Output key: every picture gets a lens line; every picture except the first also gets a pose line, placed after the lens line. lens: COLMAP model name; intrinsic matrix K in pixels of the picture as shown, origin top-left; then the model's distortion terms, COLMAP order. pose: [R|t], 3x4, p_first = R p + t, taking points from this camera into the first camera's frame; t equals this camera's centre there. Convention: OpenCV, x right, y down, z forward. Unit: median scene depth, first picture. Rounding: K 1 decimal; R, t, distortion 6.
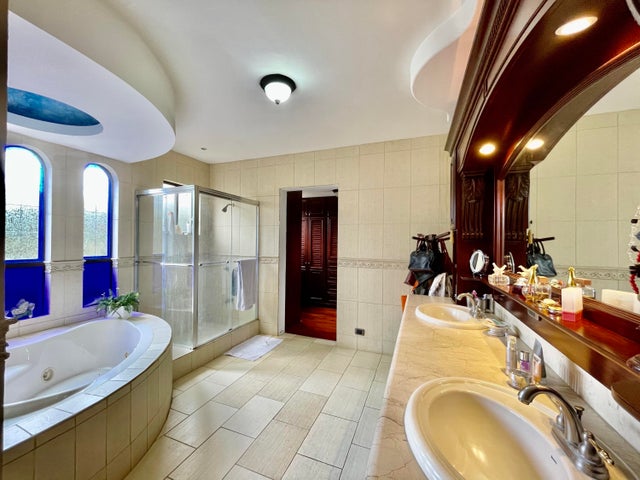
lens RADIAL K [[261.2, 0, 314.3], [0, 261.2, 239.6], [0, 0, 1]] dist [0.000309, 0.000496]
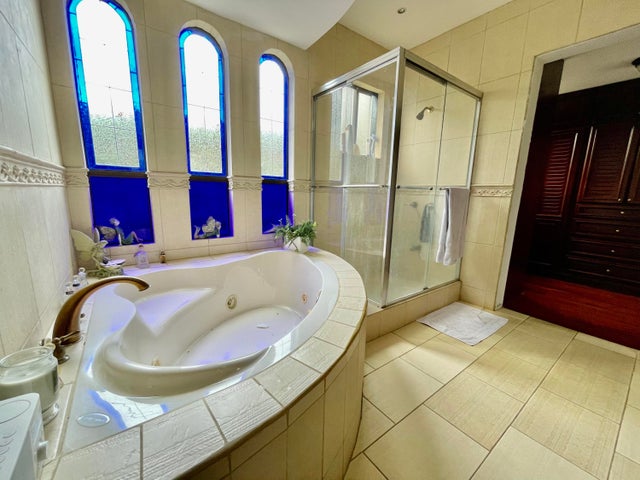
lens RADIAL K [[261.2, 0, 315.4], [0, 261.2, 238.1], [0, 0, 1]] dist [0.000309, 0.000496]
pose [[0.852421, 0.099633, -0.513276, -0.264766], [-0.011713, 0.985069, 0.171761, 0.113589], [0.522725, -0.140401, 0.840860, 0.331767]]
